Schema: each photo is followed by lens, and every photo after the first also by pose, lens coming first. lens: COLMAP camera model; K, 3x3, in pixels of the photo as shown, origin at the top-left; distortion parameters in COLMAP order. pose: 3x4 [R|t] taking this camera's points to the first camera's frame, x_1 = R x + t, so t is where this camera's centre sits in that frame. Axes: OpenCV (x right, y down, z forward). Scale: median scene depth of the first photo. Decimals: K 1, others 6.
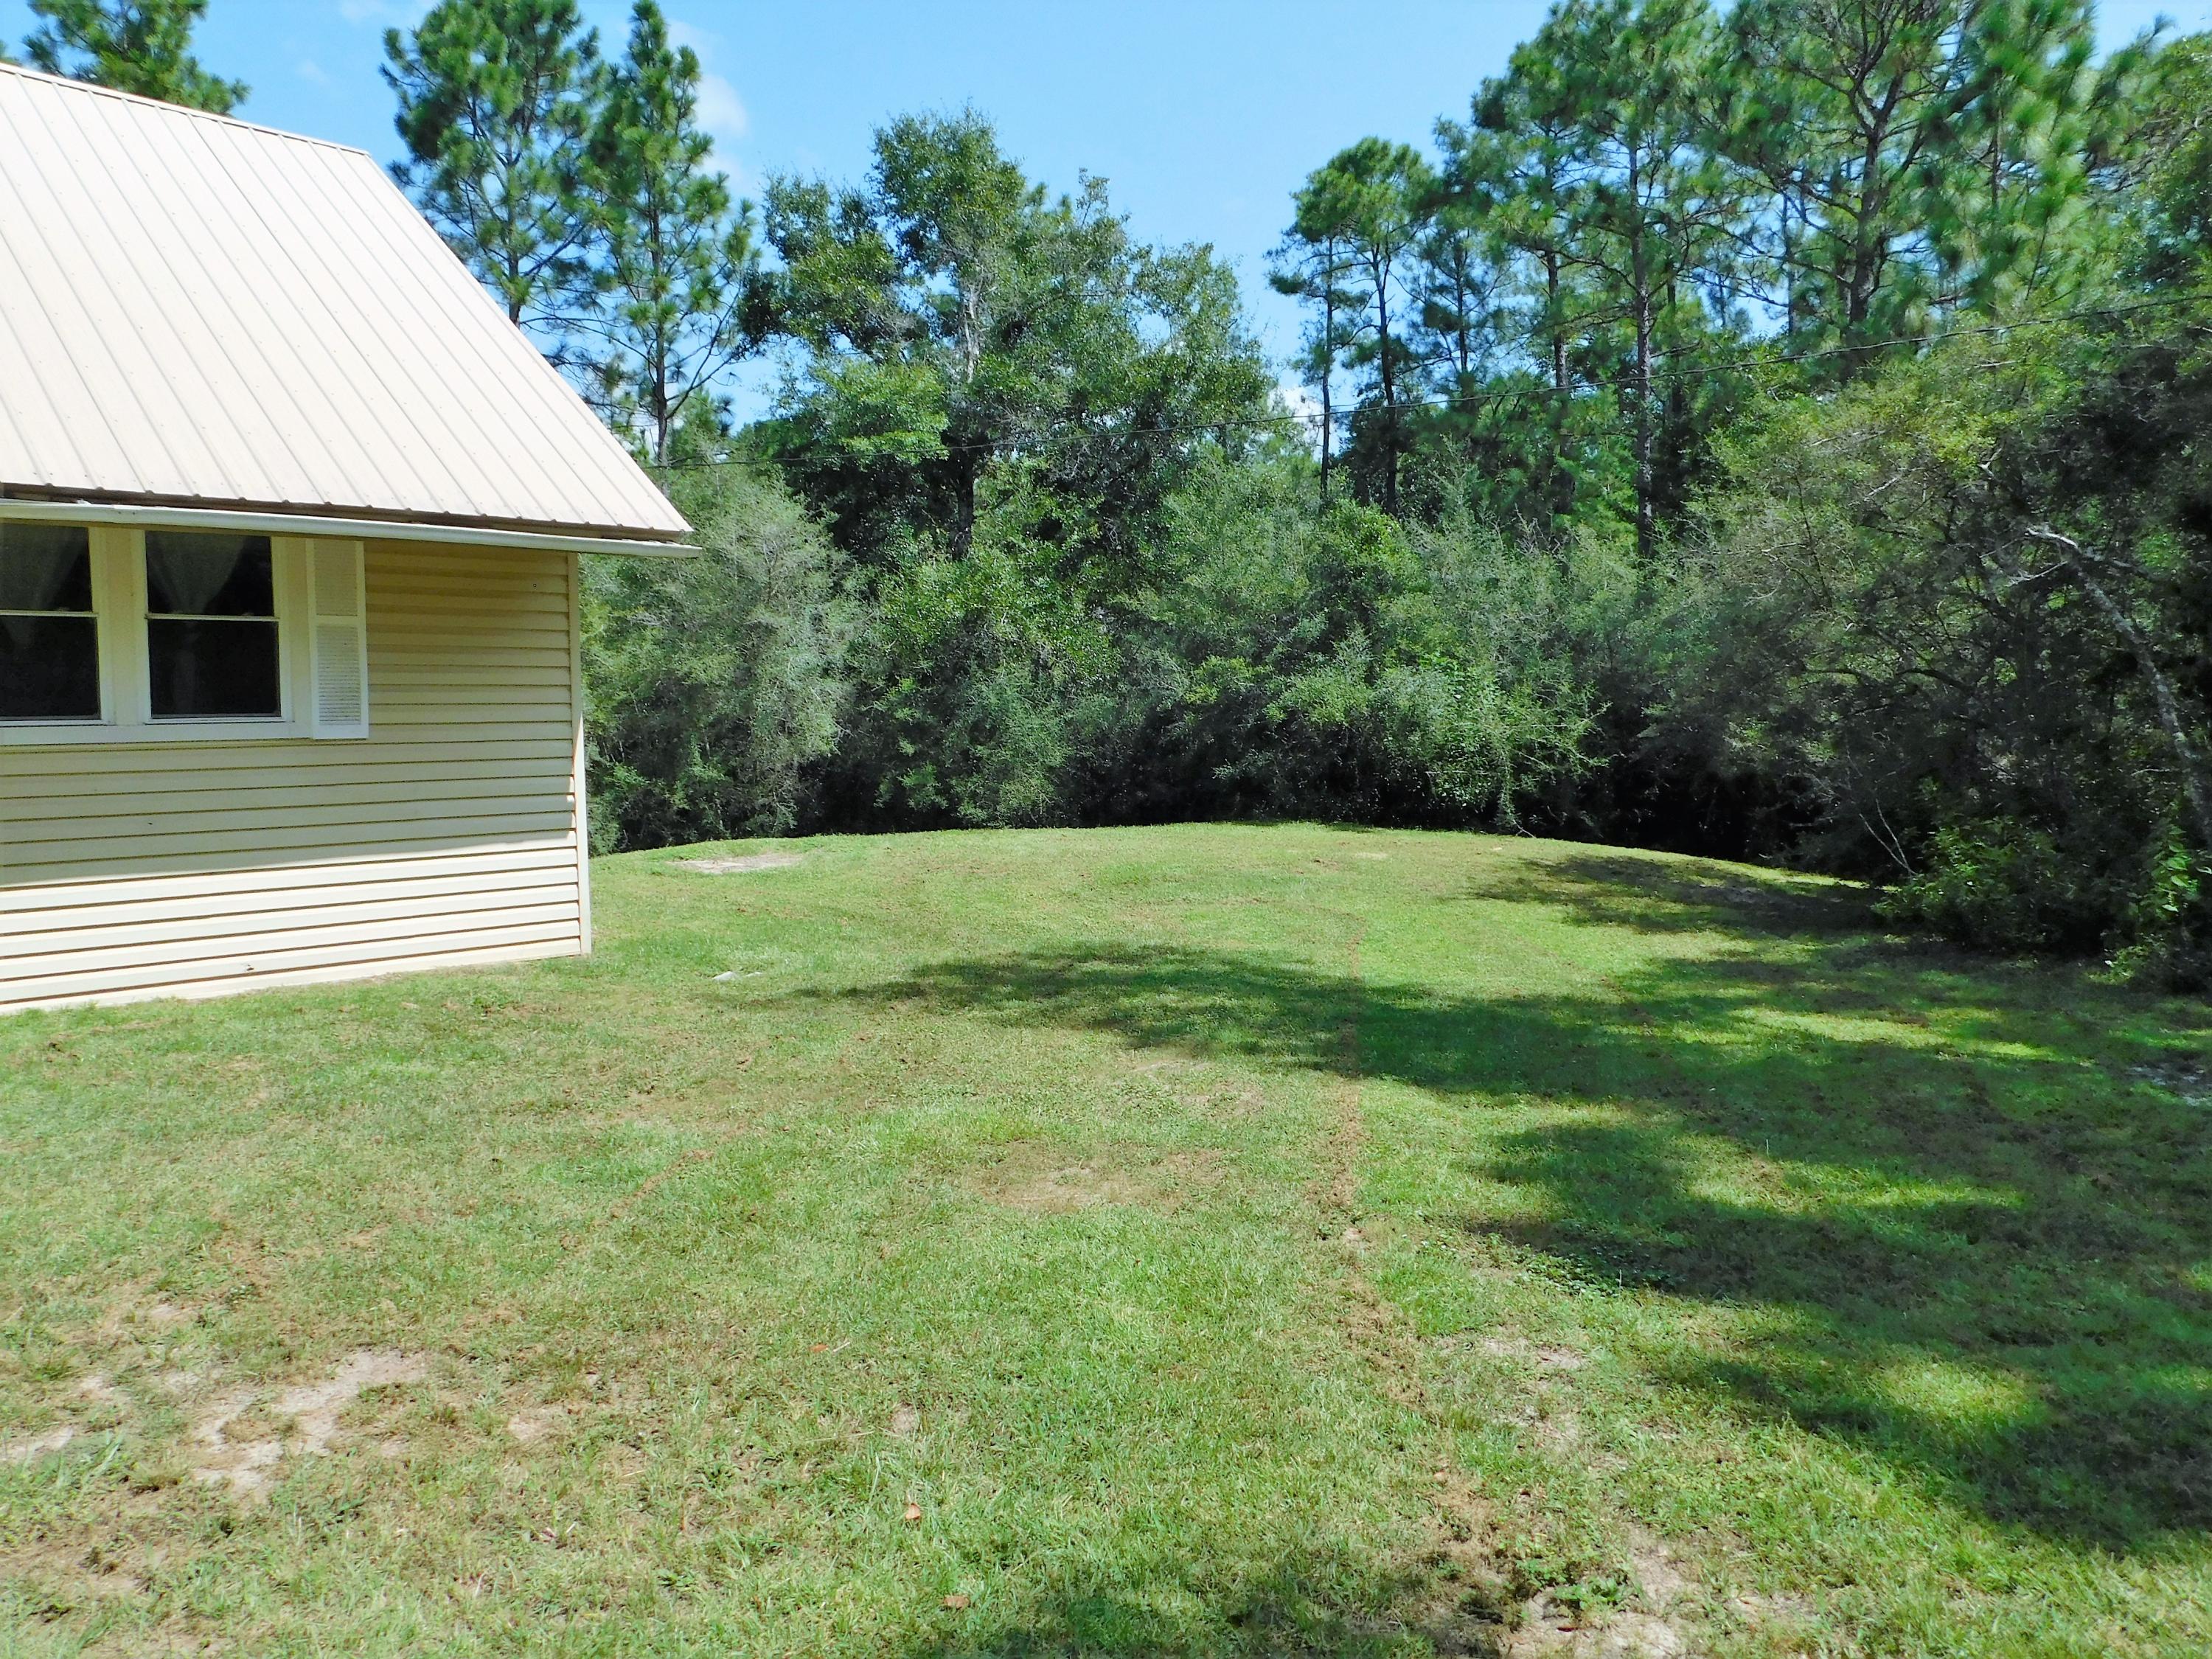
lens RADIAL K [[1658.2, 0, 1119.4], [0, 1658.2, 822.9], [0, 0, 1]] dist [-0.007748, 0.017034]
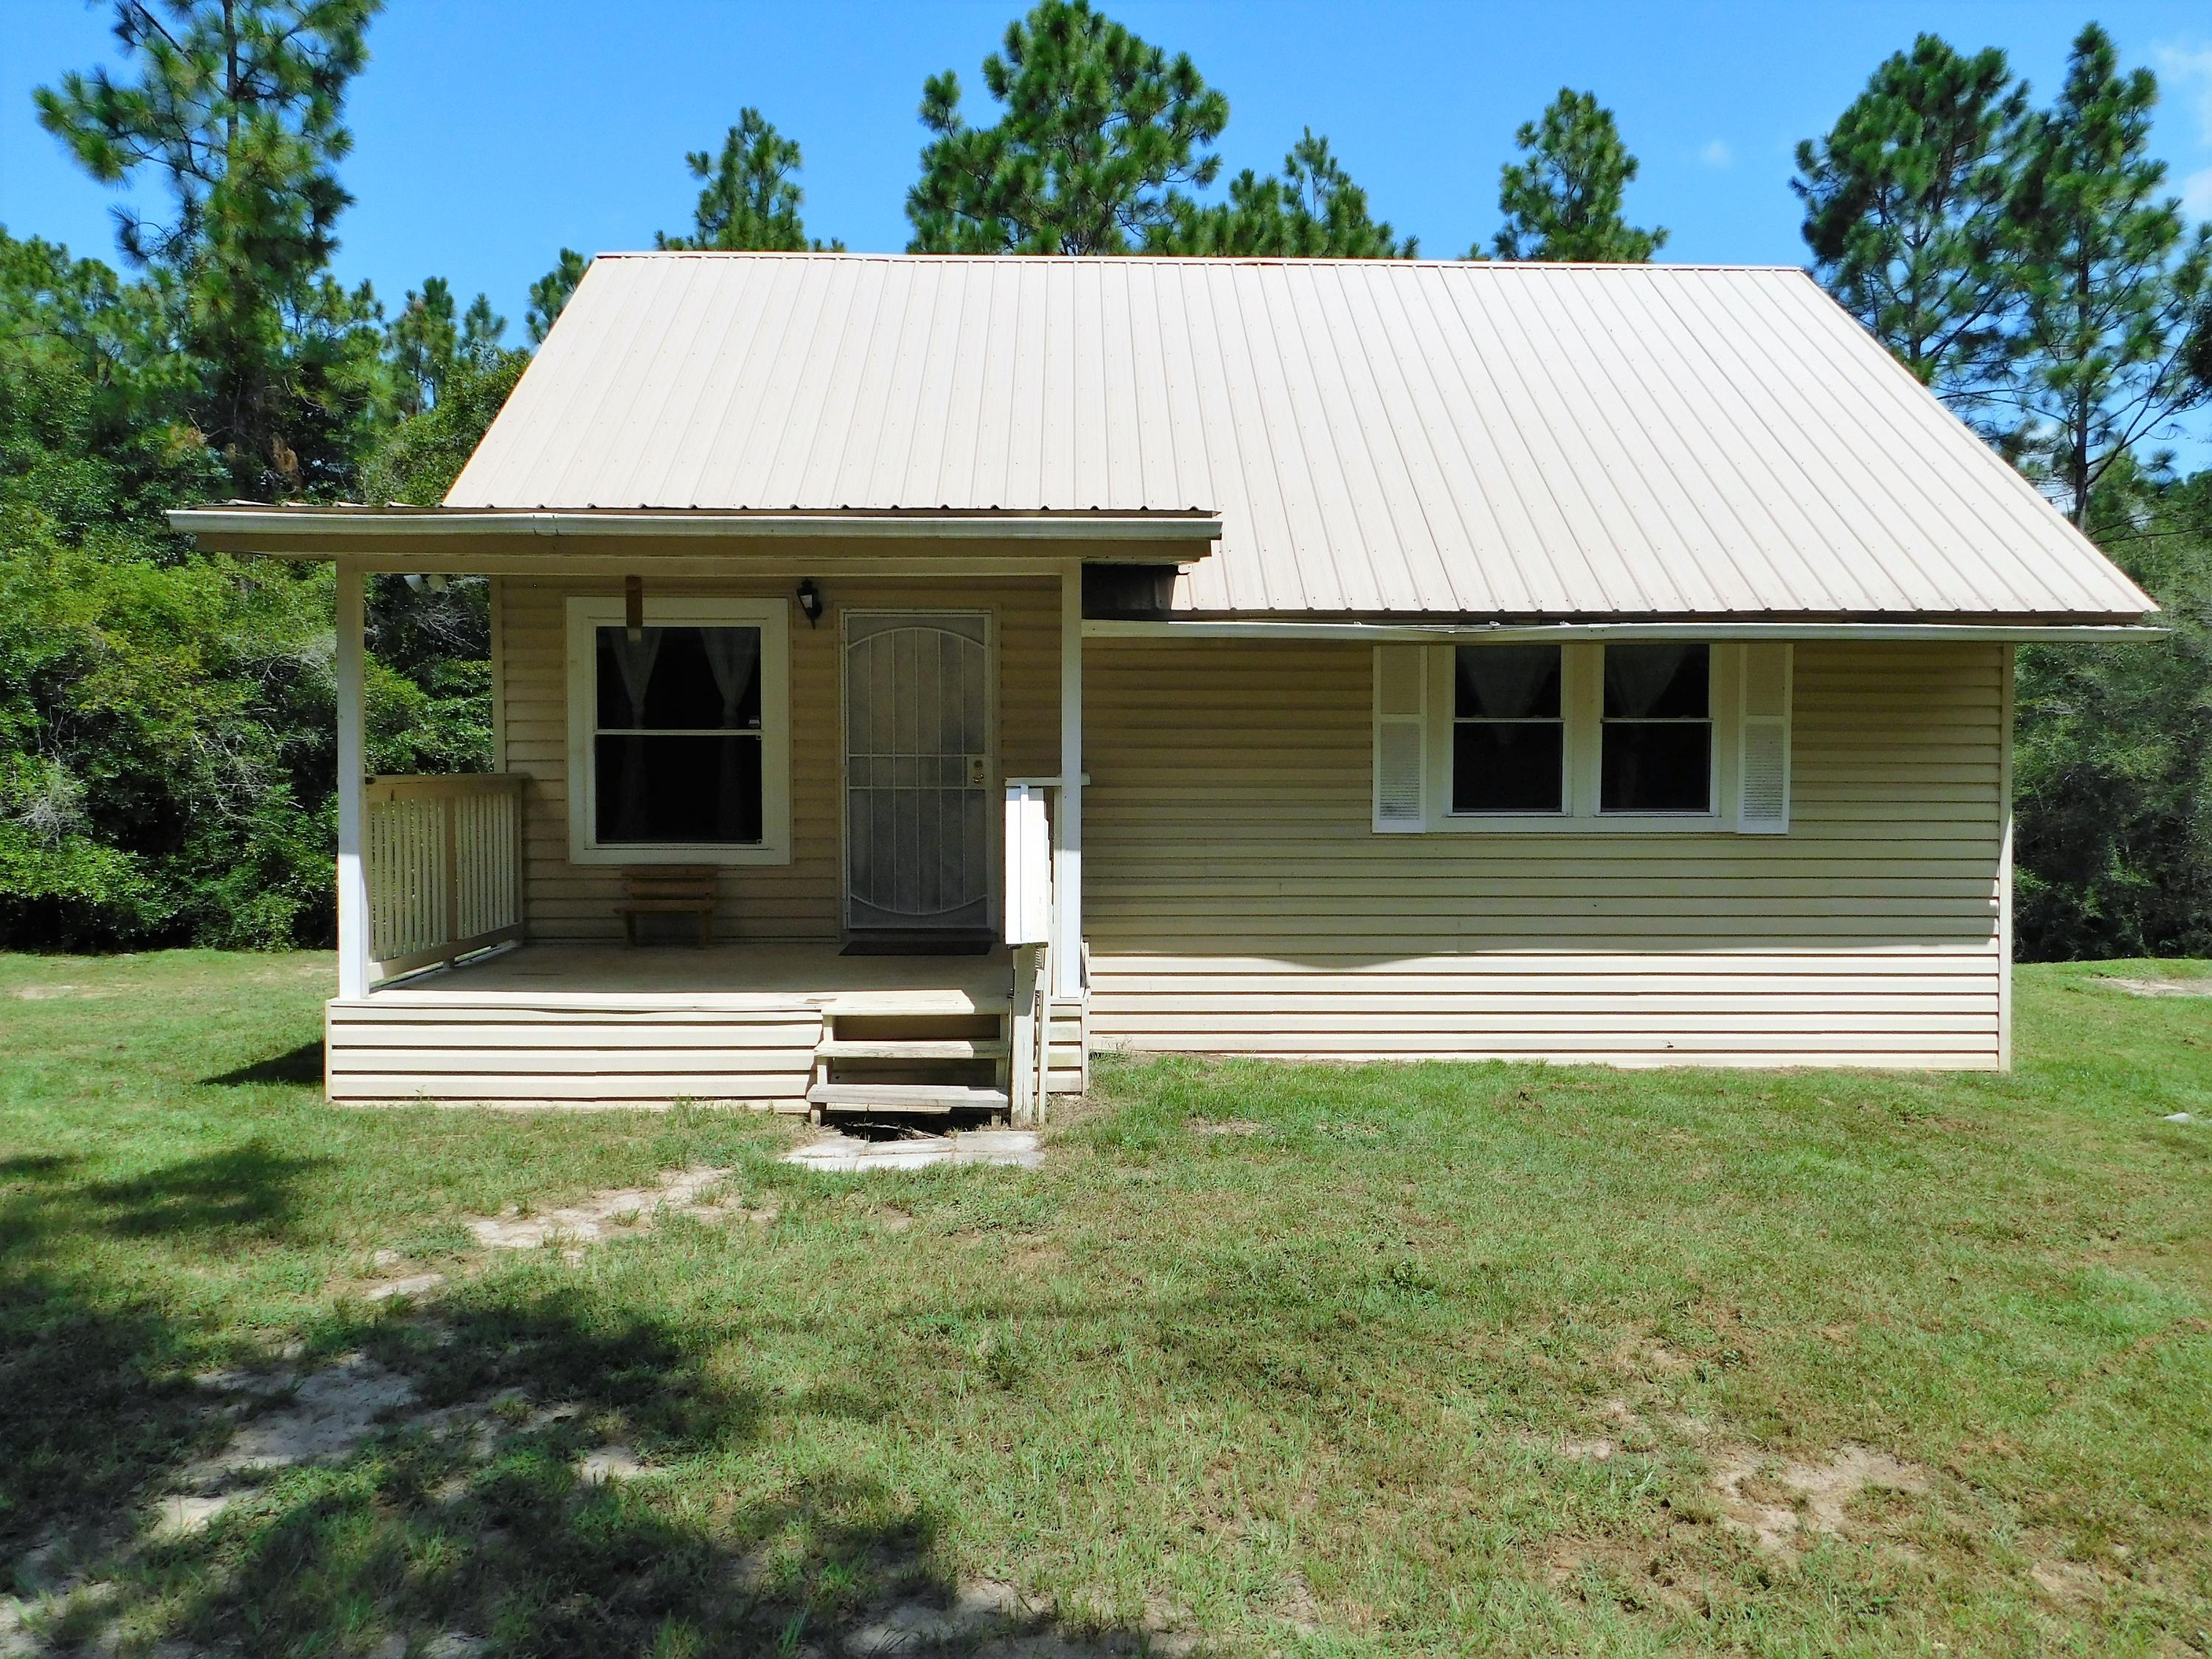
lens RADIAL K [[1660.4, 0, 1102.5], [0, 1660.4, 834.8], [0, 0, 1]] dist [-0.001650, 0.010319]
pose [[0.707219, 0.025545, -0.706533, -0.012400], [-0.059758, 0.997931, -0.023736, -0.000438], [0.704464, 0.059008, 0.707282, -0.010923]]
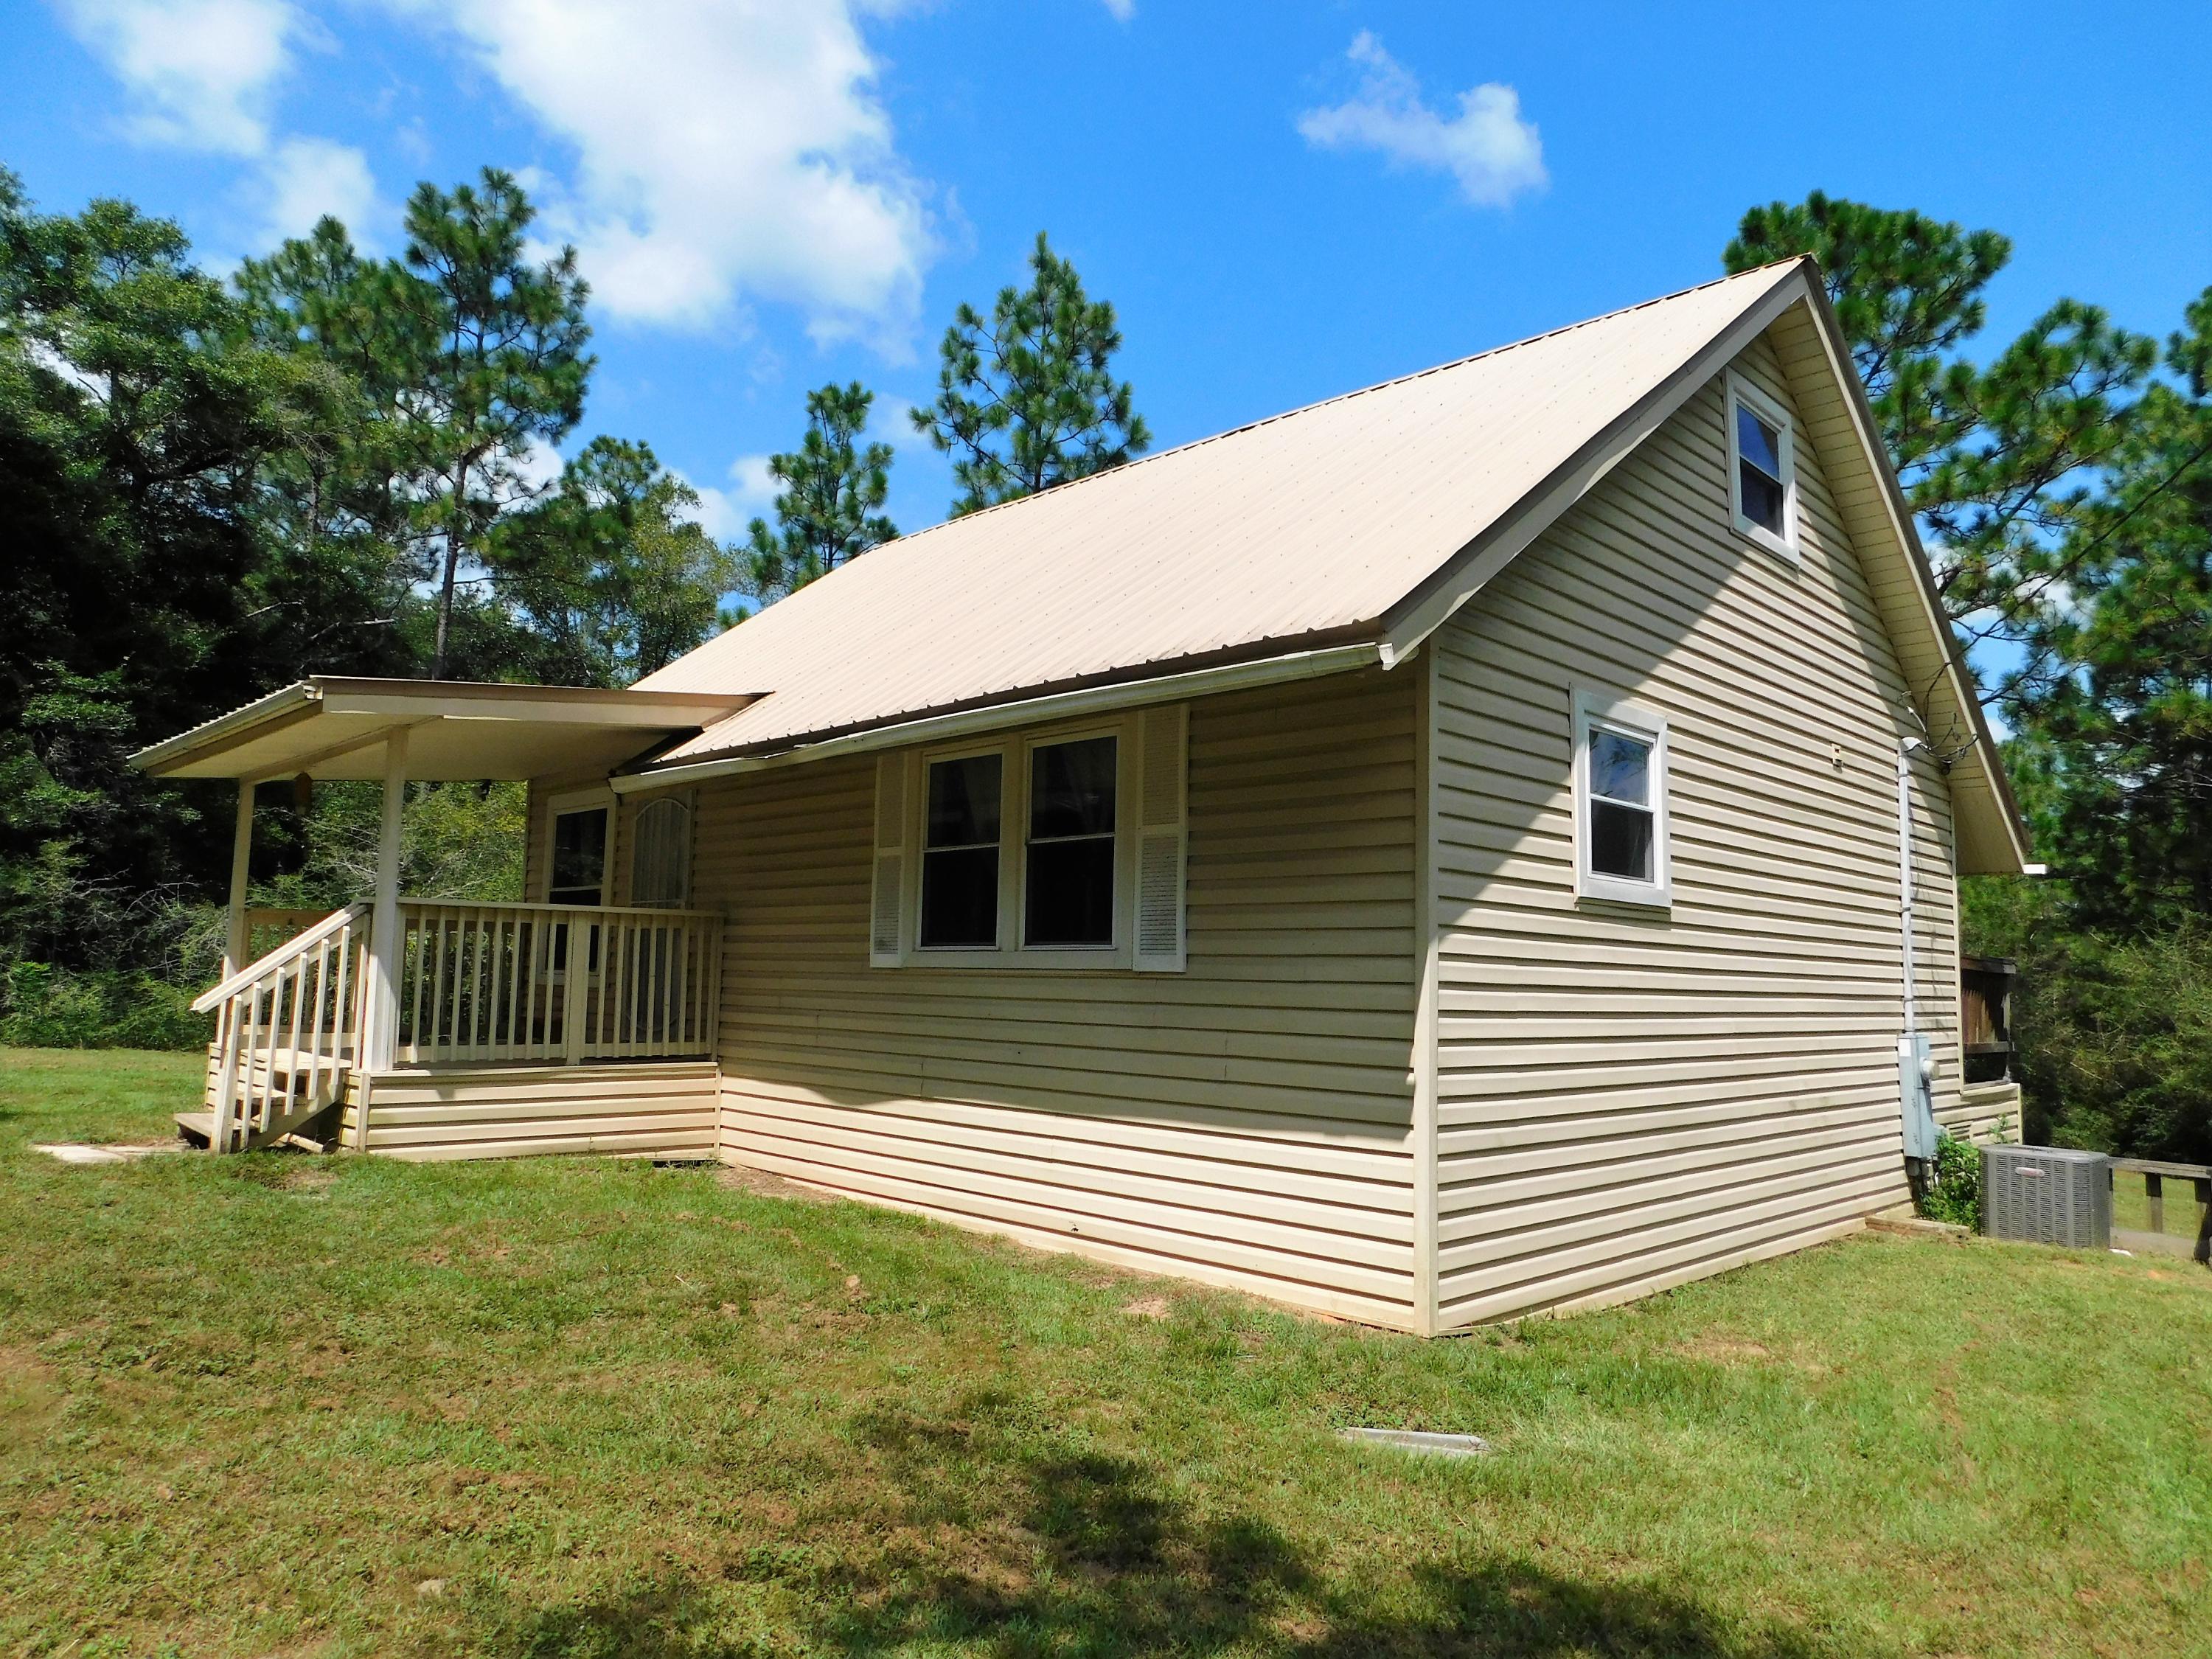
lens RADIAL K [[1473.5, 0, 1106.0], [0, 1473.5, 829.5], [0, 0, 1]] dist [-0.069807, 0.061175]
pose [[-0.030708, -0.111493, -0.993291, 0.117287], [-0.109509, 0.988152, -0.107531, -0.017319], [0.993511, 0.105473, -0.042553, 0.437627]]
